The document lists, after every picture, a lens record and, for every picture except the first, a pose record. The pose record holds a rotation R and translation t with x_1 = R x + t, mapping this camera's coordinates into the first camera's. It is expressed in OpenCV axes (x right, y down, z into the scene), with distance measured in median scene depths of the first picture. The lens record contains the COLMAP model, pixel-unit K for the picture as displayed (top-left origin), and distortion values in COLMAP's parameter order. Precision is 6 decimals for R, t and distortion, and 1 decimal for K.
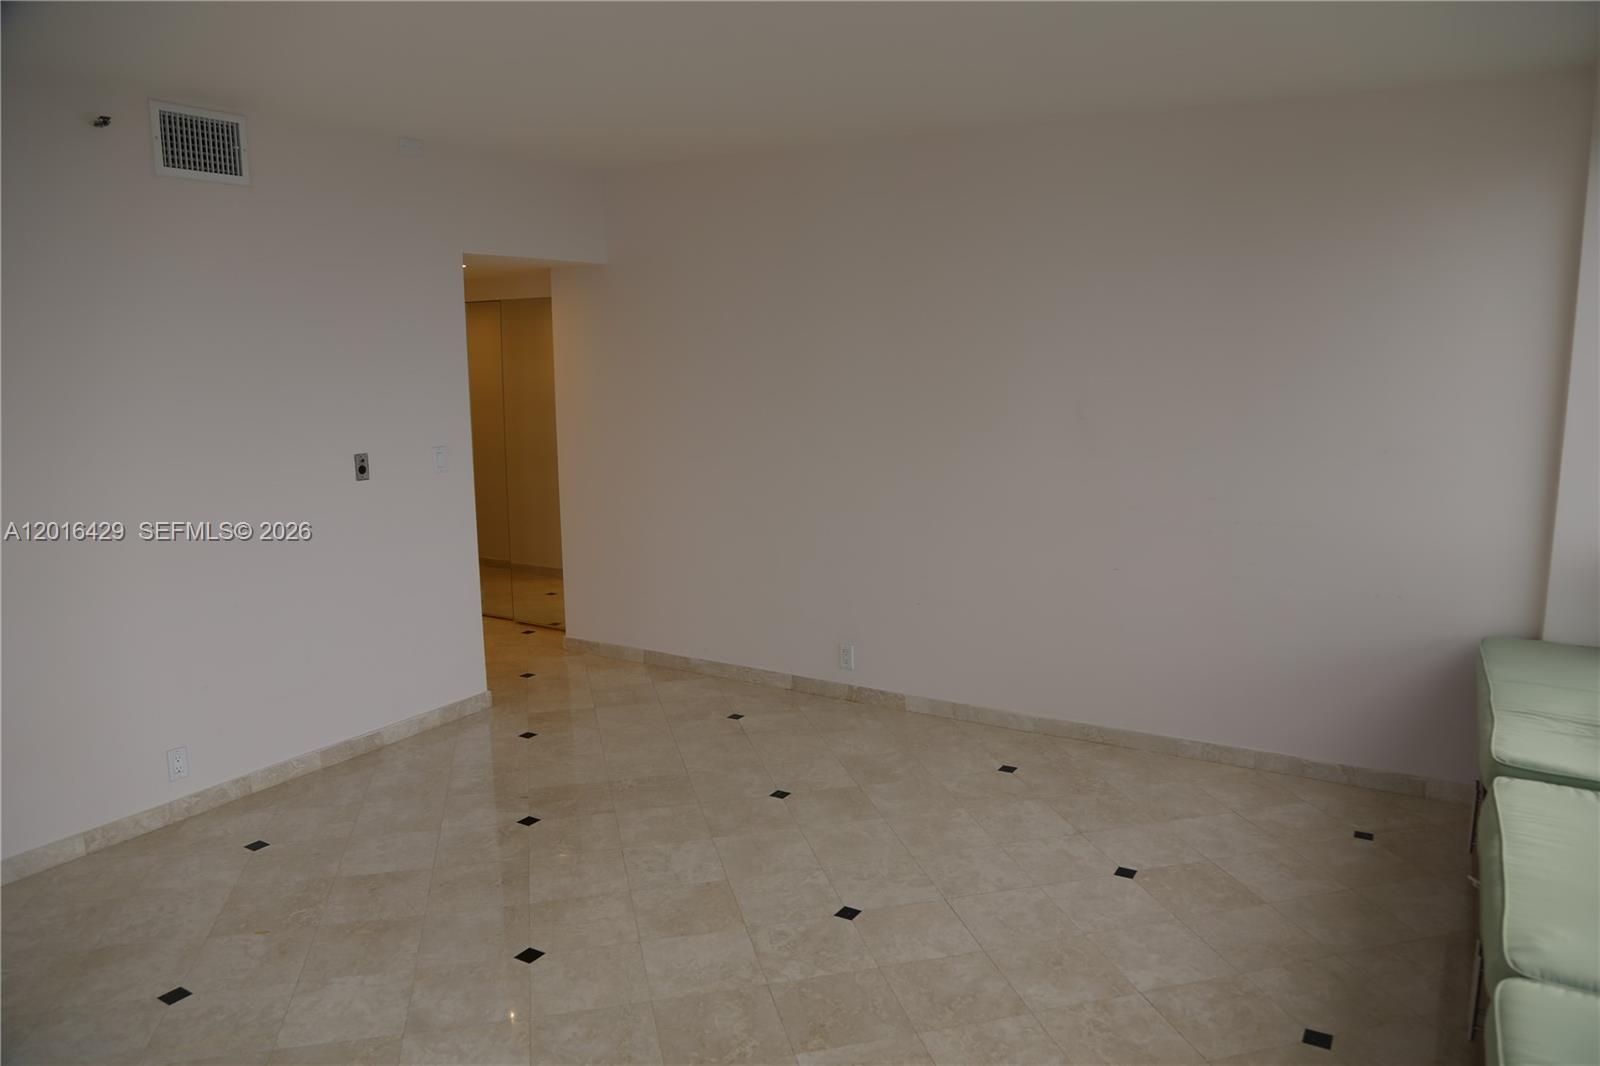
lens RADIAL K [[1088.0, 0, 800.0], [0, 1088.0, 533.0], [0, 0, 1]] dist [-0.116515, 0.061479]
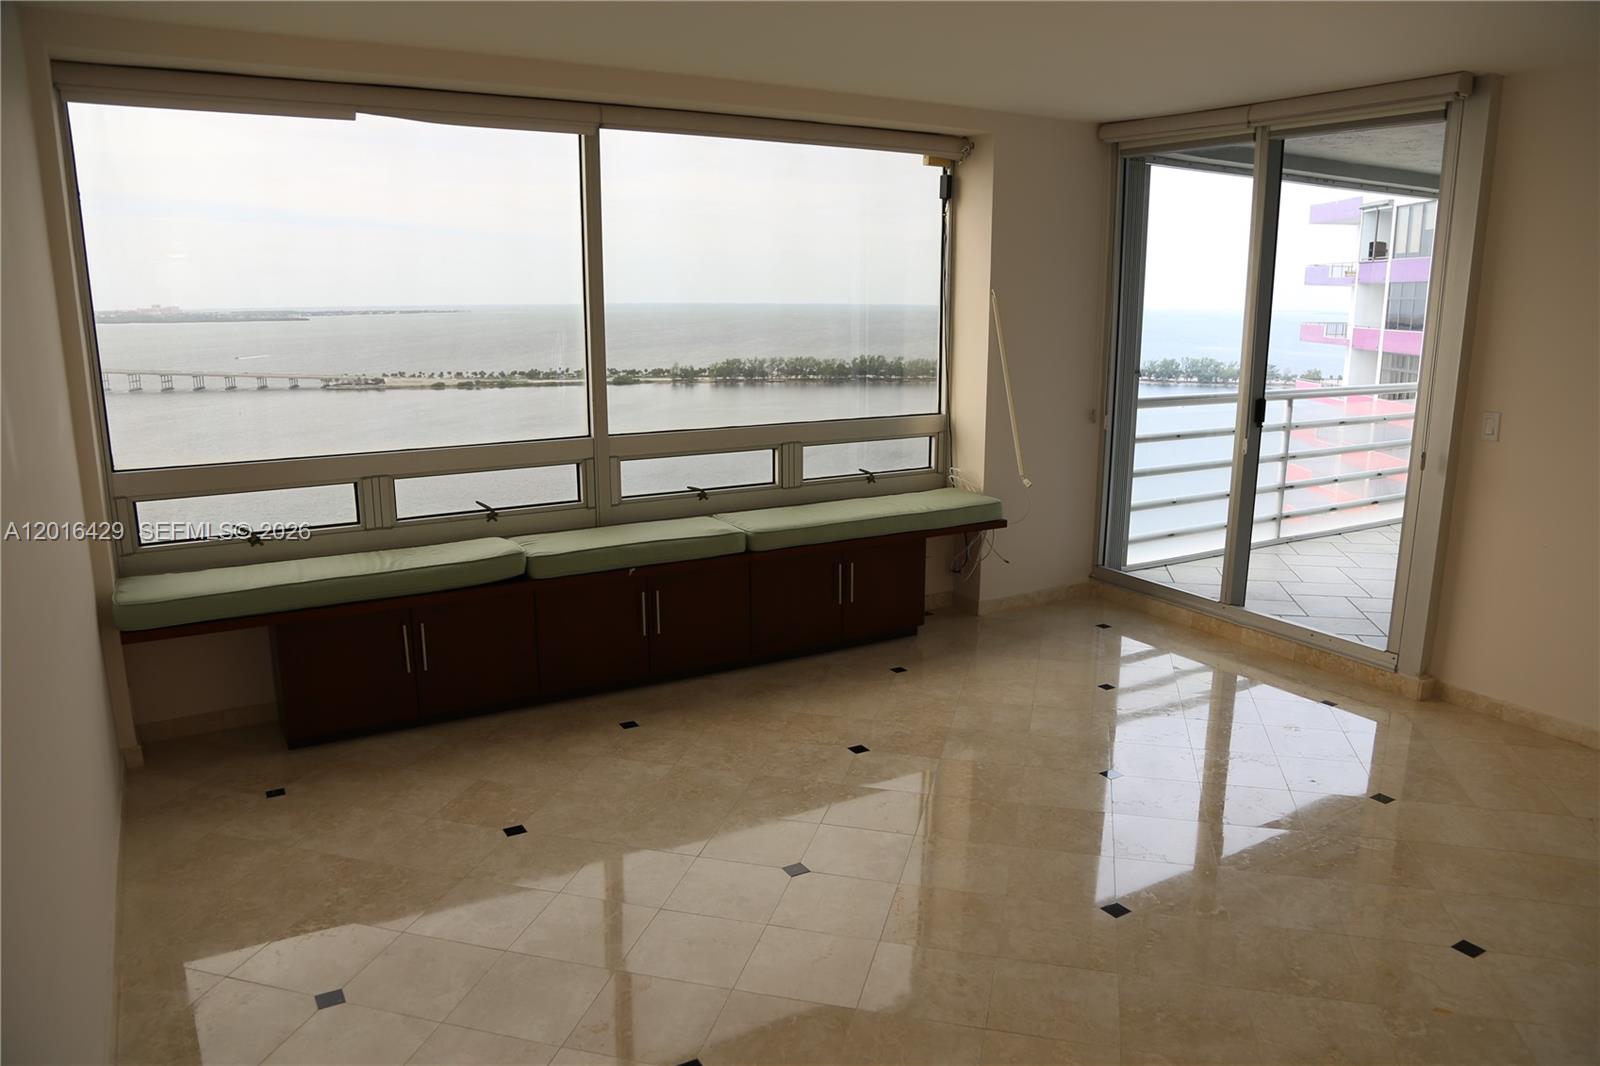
lens RADIAL K [[1088.0, 0, 800.0], [0, 1088.0, 533.0], [0, 0, 1]] dist [-0.116515, 0.061479]
pose [[-0.879996, -0.097368, 0.464893, -0.386195], [0.079997, 0.934400, 0.347128, -0.281321], [-0.468195, 0.342661, -0.814479, 1.671622]]
